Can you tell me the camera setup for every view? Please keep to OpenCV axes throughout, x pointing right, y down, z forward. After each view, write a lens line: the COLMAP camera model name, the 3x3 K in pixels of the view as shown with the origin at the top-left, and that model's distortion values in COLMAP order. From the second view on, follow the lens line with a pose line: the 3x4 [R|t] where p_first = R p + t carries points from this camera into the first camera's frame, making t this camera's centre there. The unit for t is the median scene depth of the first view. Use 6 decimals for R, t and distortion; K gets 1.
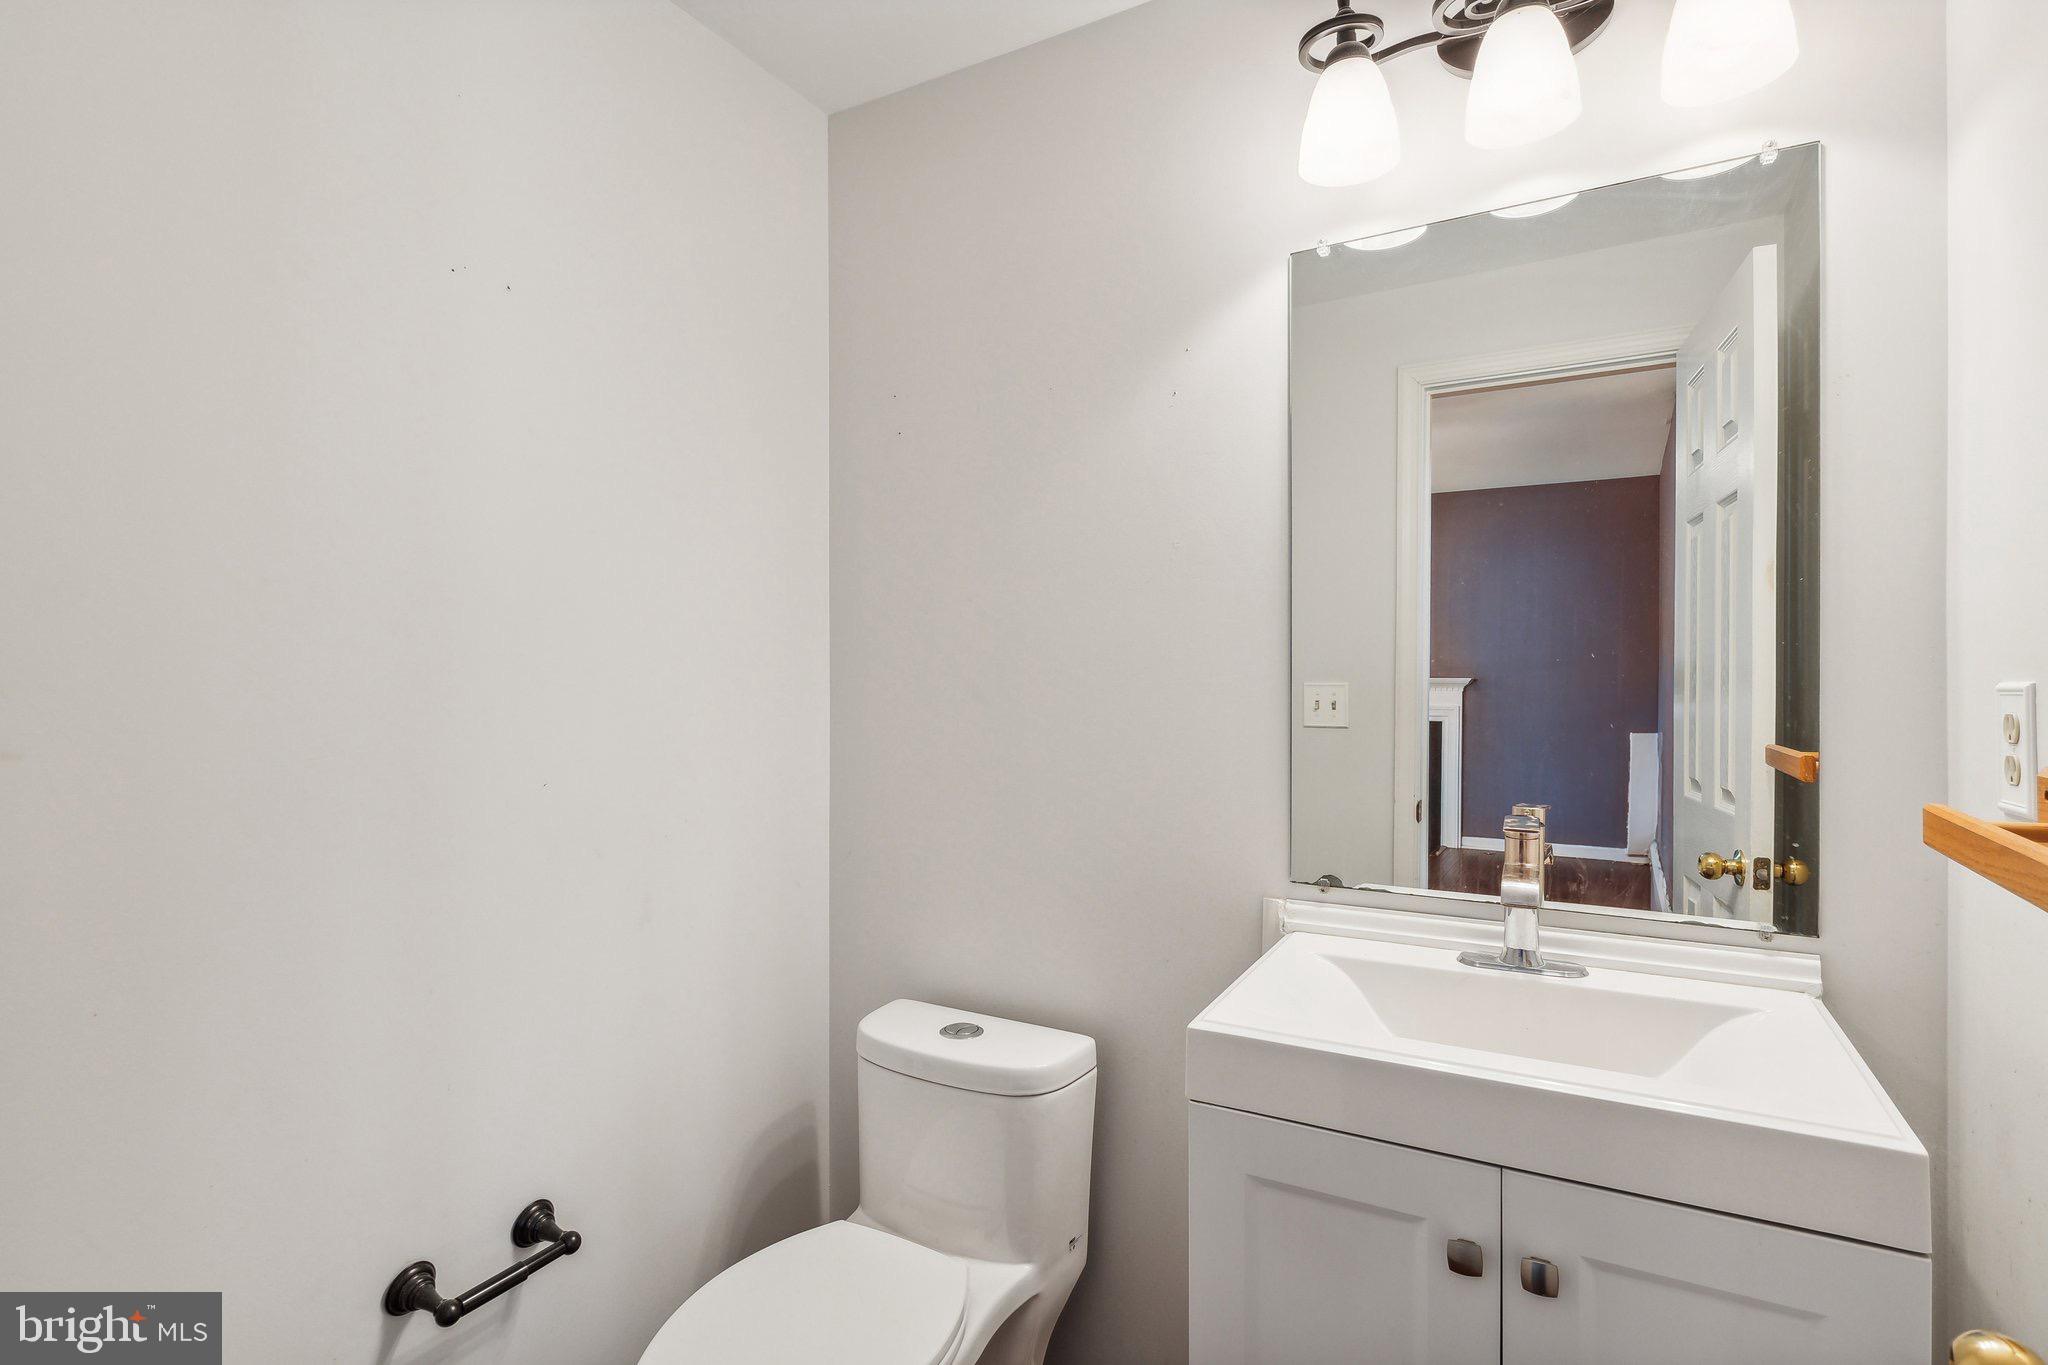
lens RADIAL K [[1010.6, 0, 1020.9], [0, 1010.6, 663.8], [0, 0, 1]] dist [-0.004924, -0.000127]
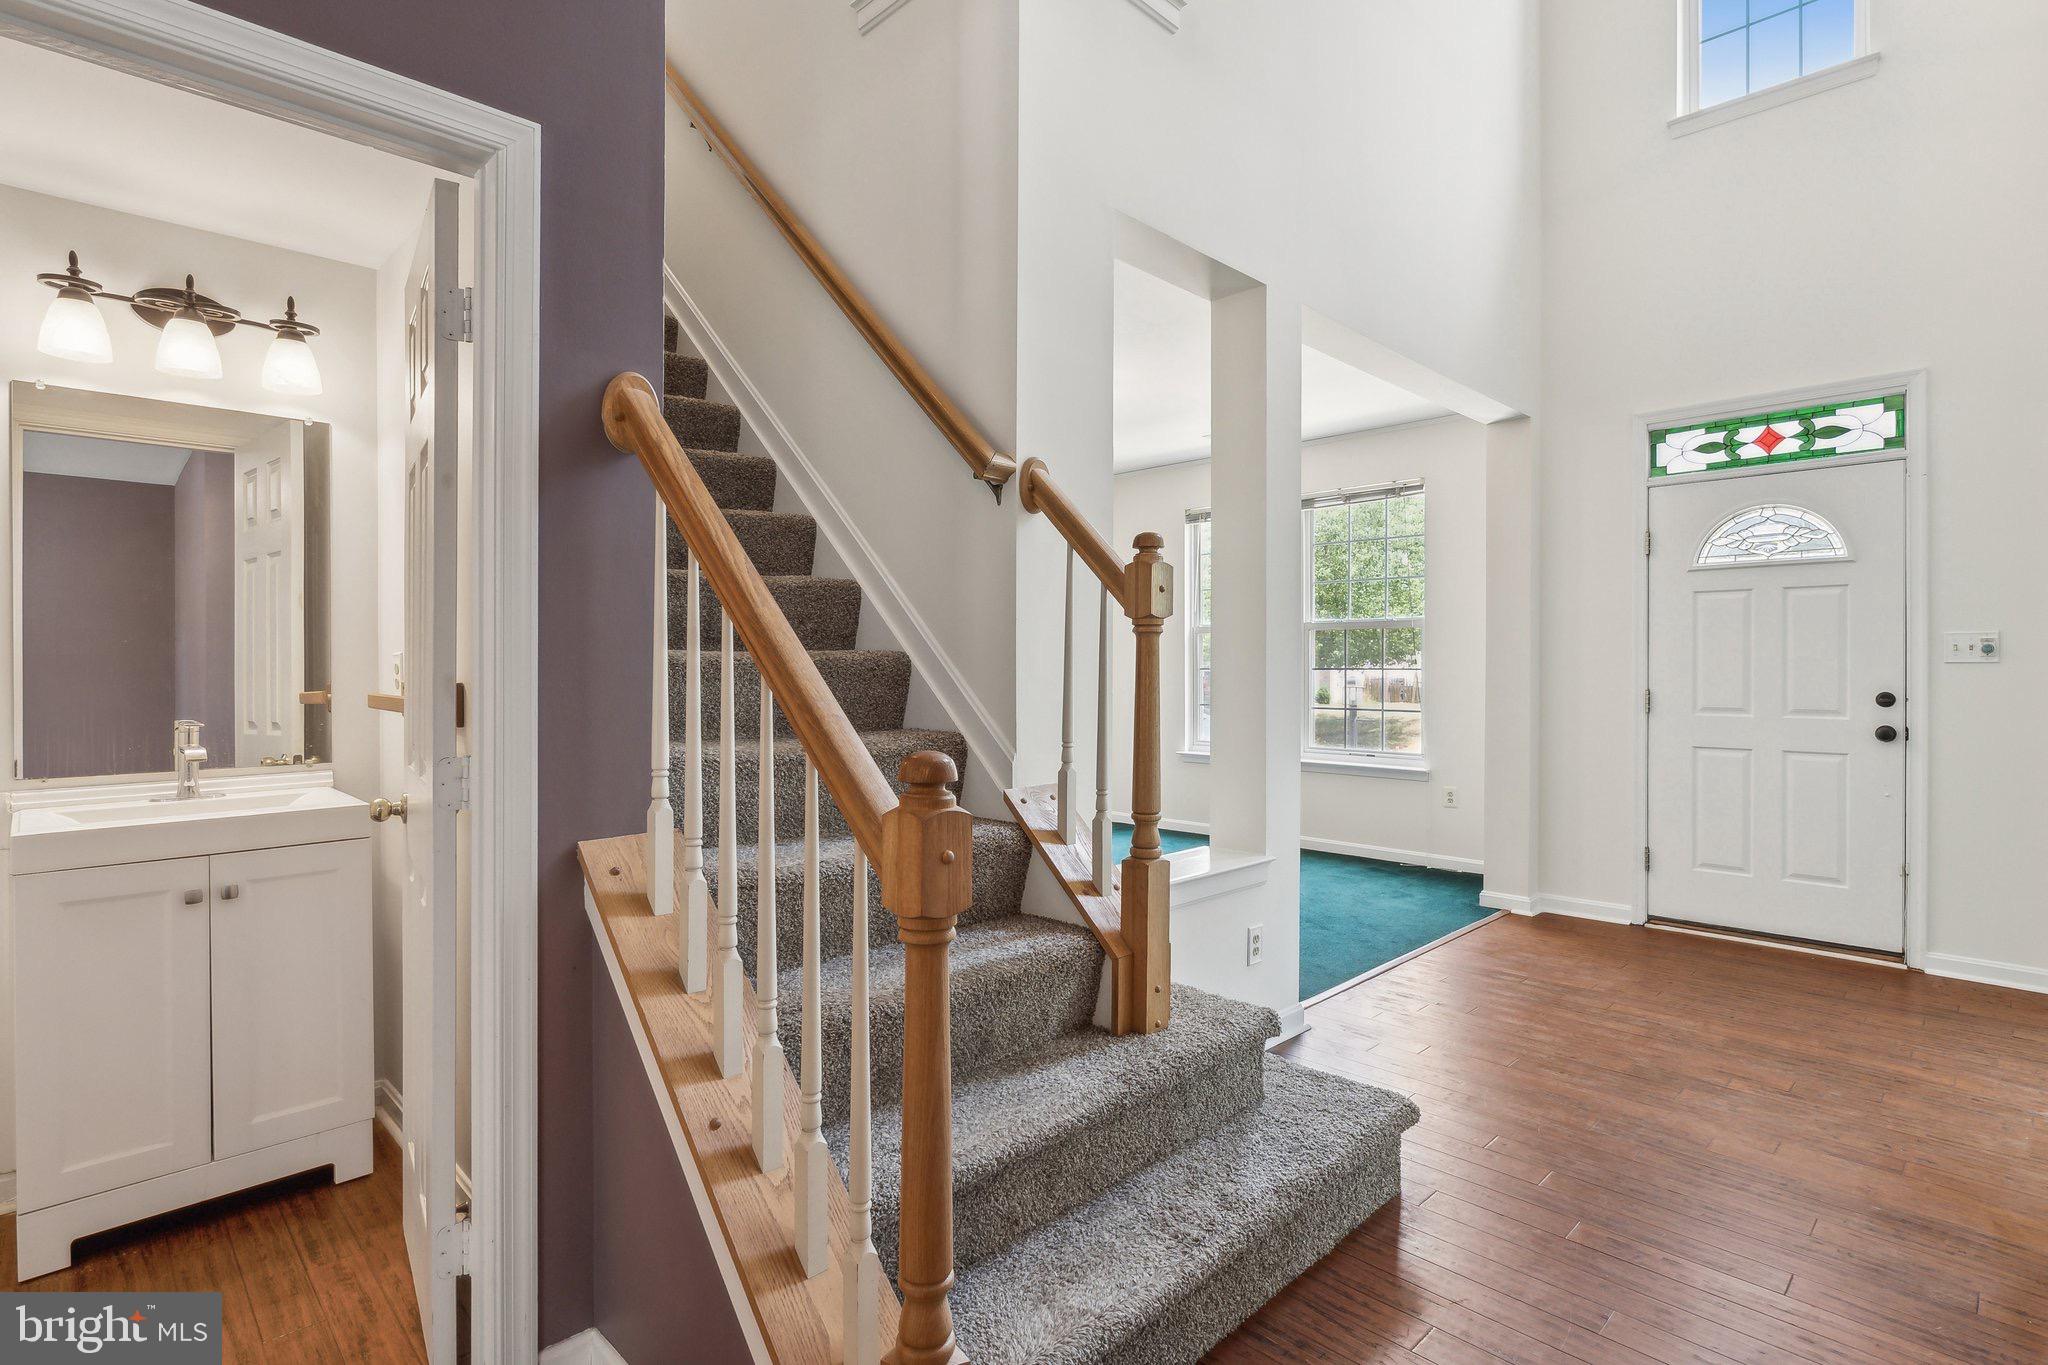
lens RADIAL K [[1010.6, 0, 1020.9], [0, 1010.6, 663.8], [0, 0, 1]] dist [-0.004924, -0.000127]
pose [[0.278754, -0.001231, 0.960362, -0.822764], [0.007538, 0.999971, -0.000906, 0.049338], [-0.960333, 0.007491, 0.278756, -0.970016]]
